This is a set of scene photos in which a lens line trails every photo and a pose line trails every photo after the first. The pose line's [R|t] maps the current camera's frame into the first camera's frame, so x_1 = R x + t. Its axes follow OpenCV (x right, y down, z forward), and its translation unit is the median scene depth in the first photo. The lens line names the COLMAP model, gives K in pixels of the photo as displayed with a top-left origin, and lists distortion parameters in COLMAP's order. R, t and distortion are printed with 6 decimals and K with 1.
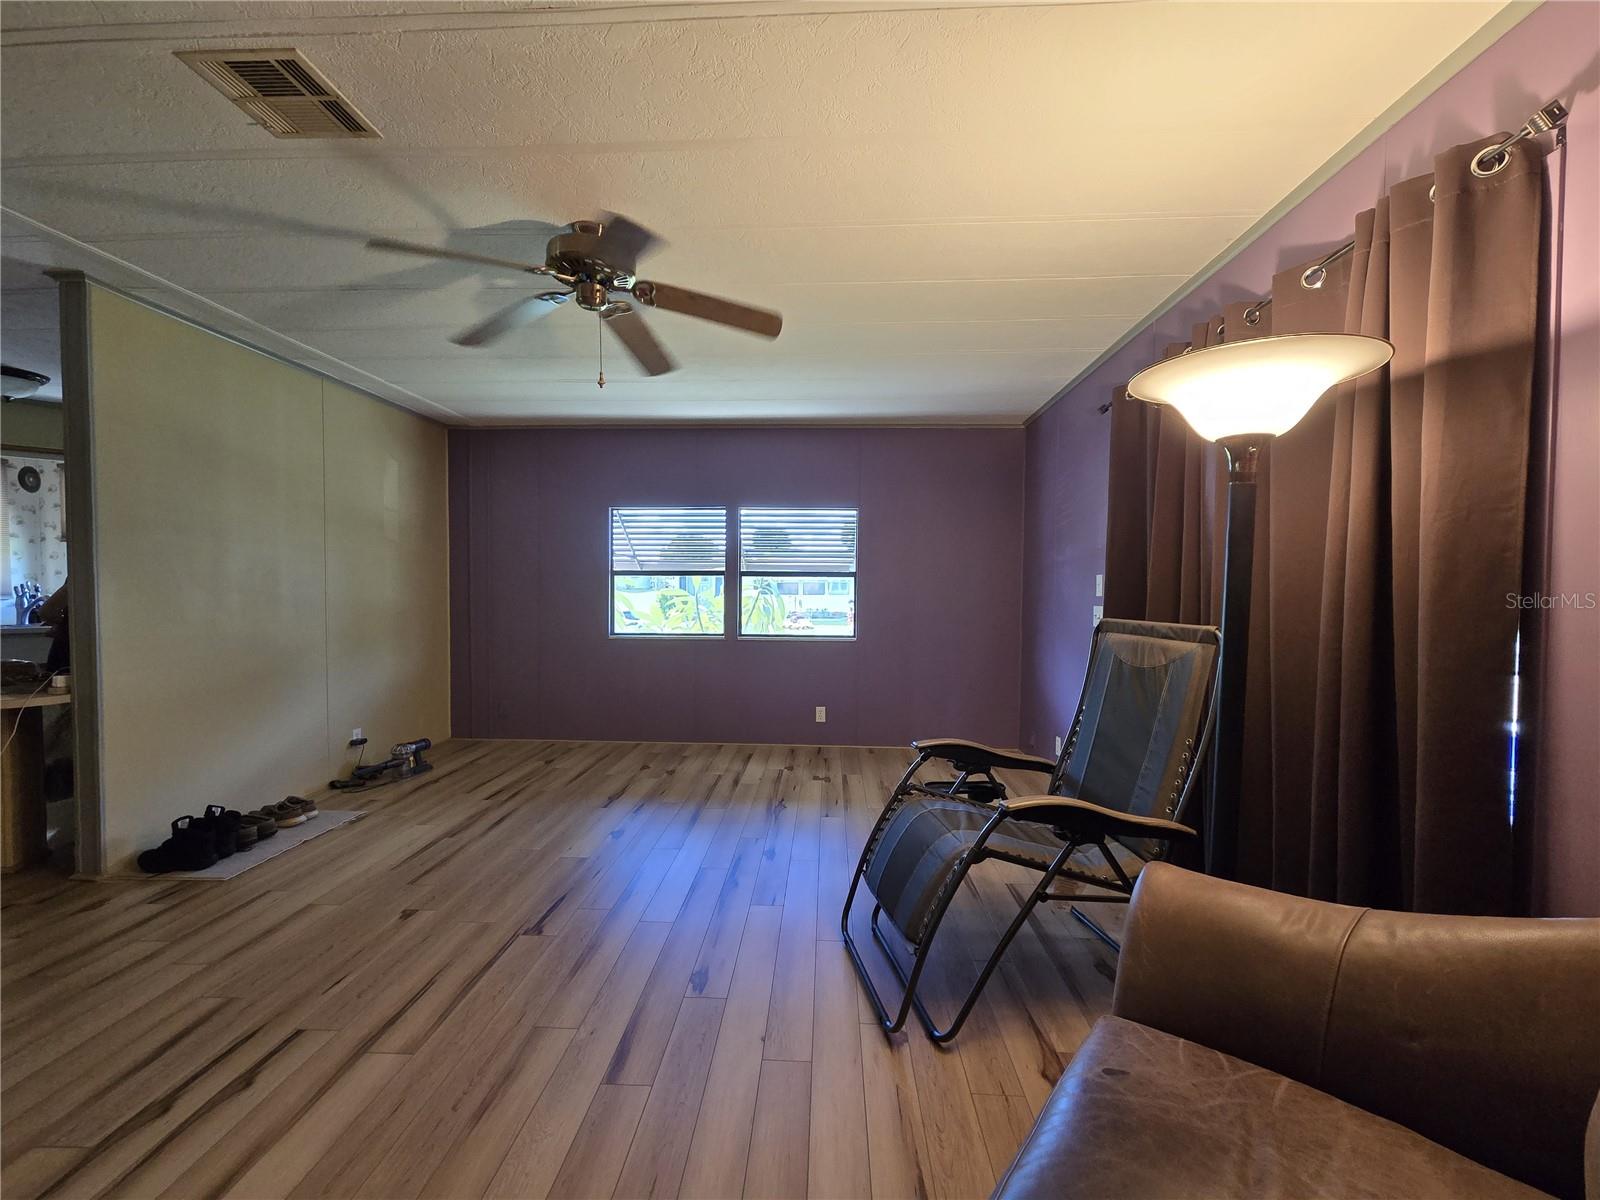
lens RADIAL K [[656.0, 0, 797.7], [0, 656.0, 601.7], [0, 0, 1]] dist [0.000443, 0.002182]
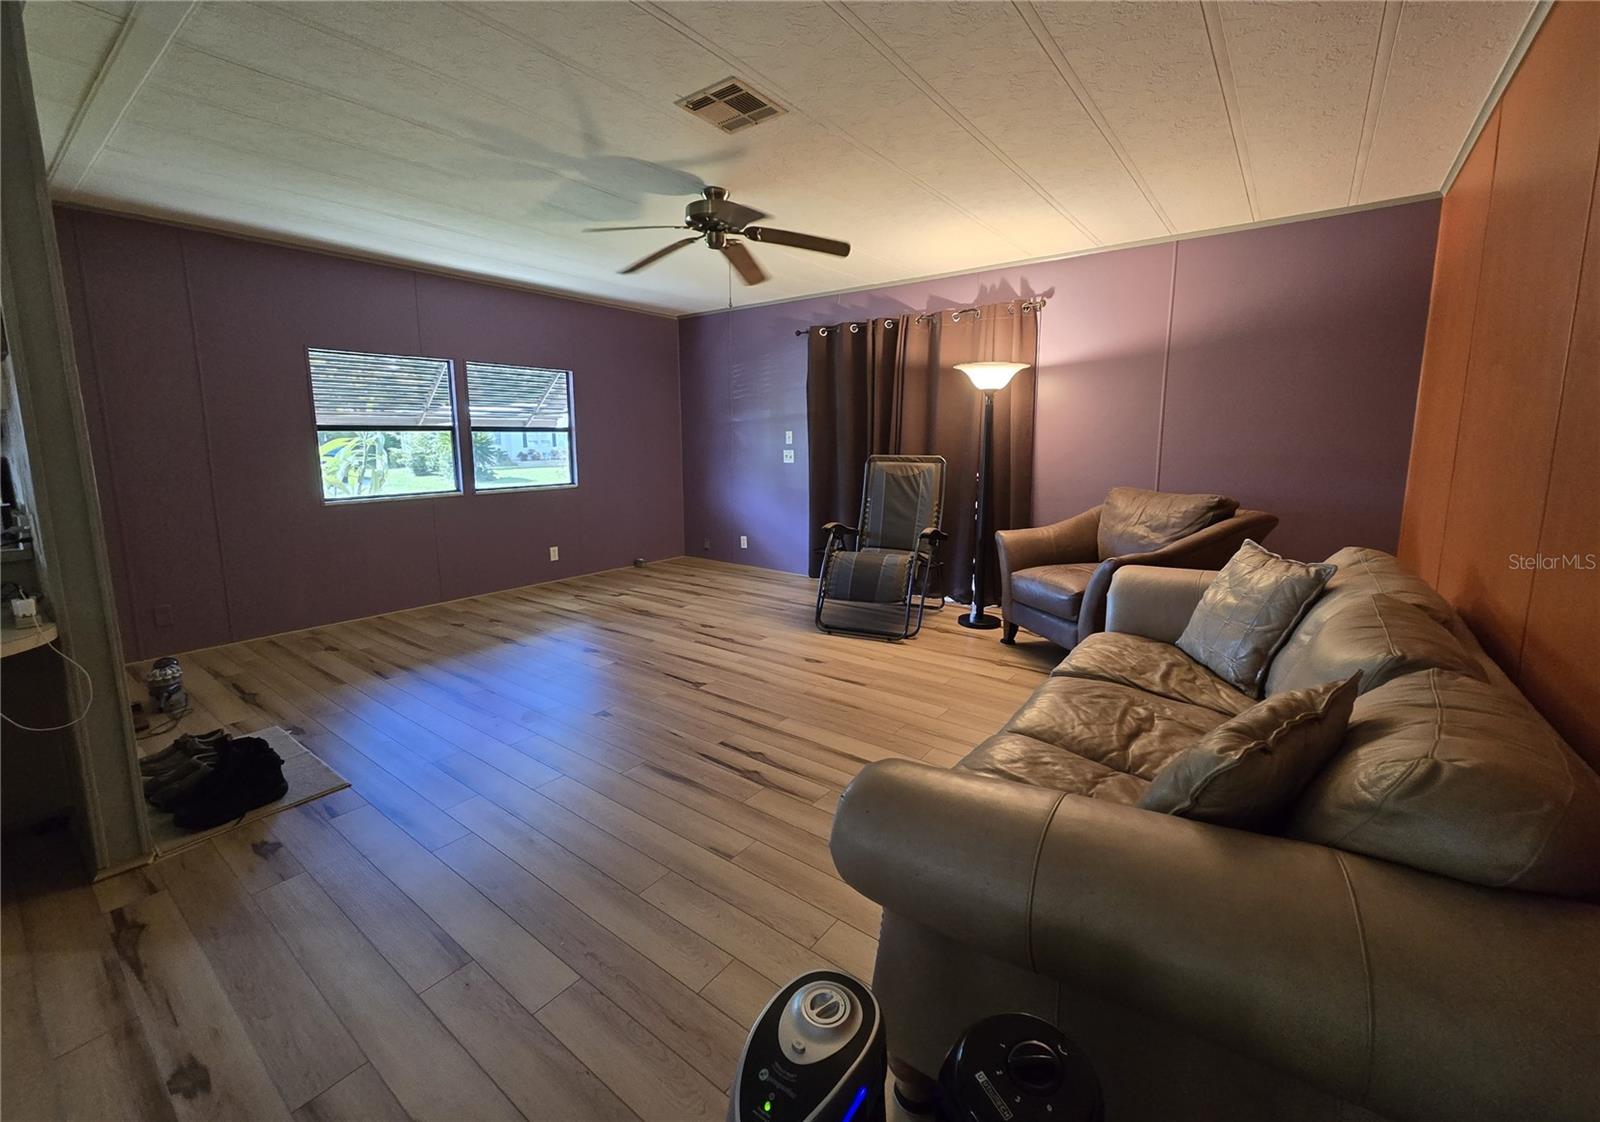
lens RADIAL K [[658.6, 0, 800.8], [0, 658.6, 525.3], [0, 0, 1]] dist [0.000749, 0.000760]
pose [[0.569176, -0.119744, 0.813450, -0.781541], [0.026290, 0.991483, 0.127556, -0.014683], [-0.821796, -0.051216, 0.567476, 0.004582]]
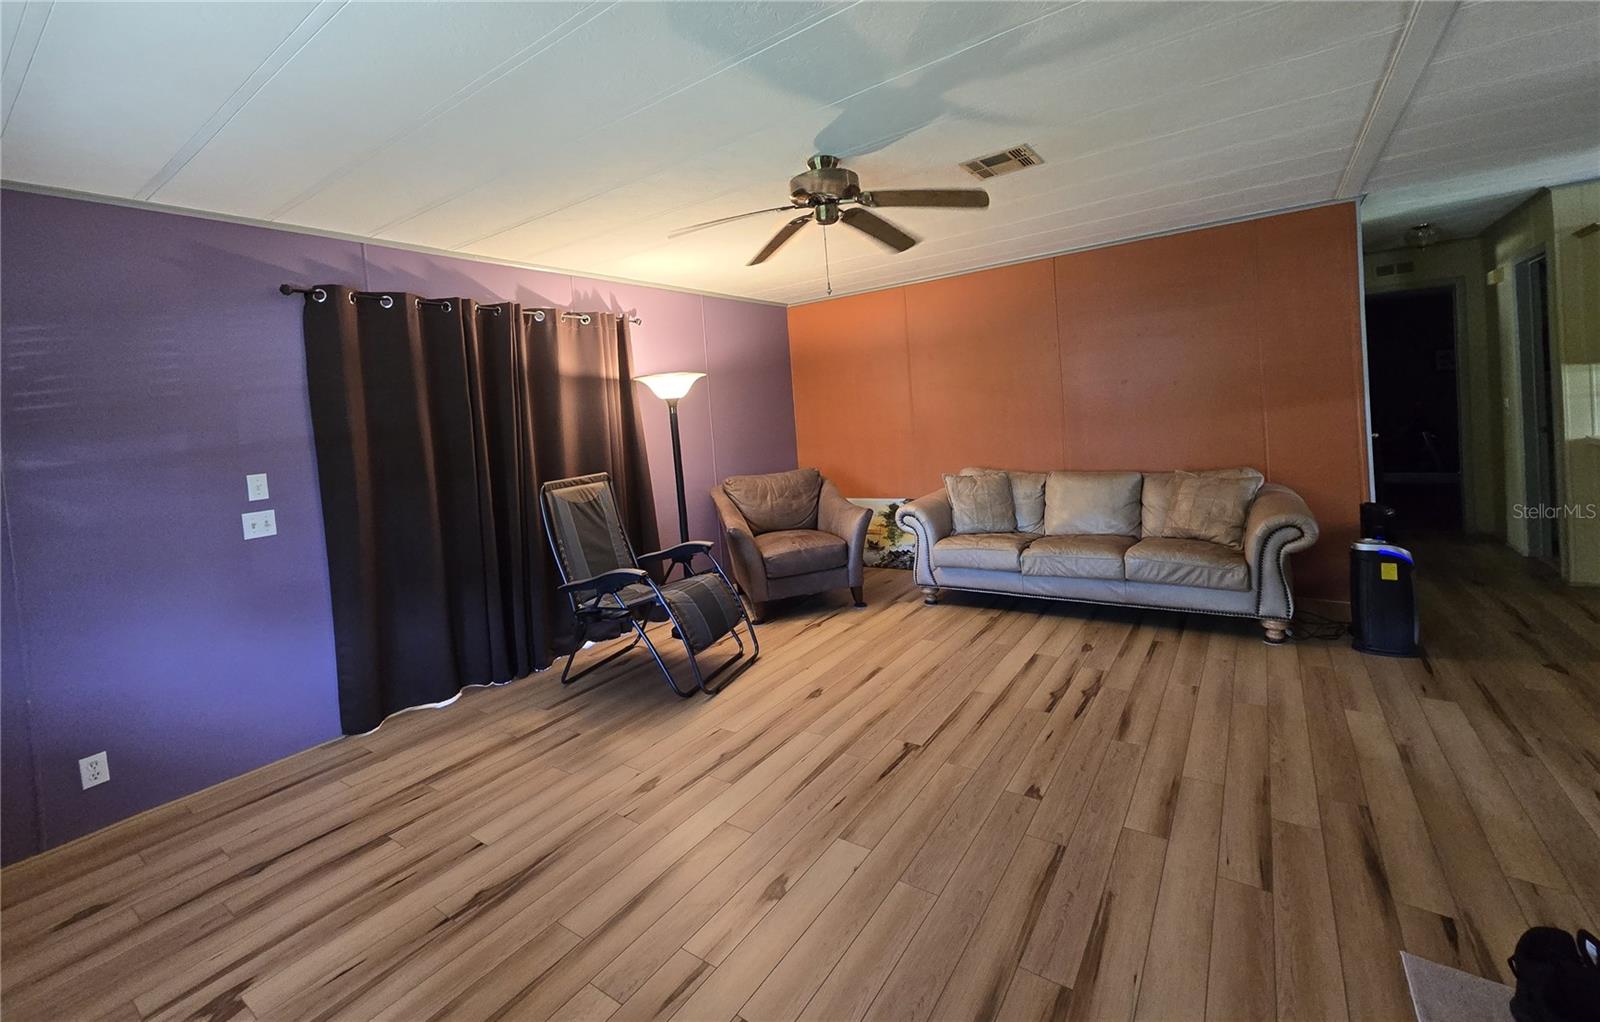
lens RADIAL K [[656.8, 0, 798.2], [0, 656.8, 426.4], [0, 0, 1]] dist [0.003222, -0.000023]
pose [[-0.841181, 0.043862, 0.538971, -0.489151], [0.079133, 0.995960, 0.042451, -0.070503], [-0.534932, 0.078359, -0.841254, 1.126600]]
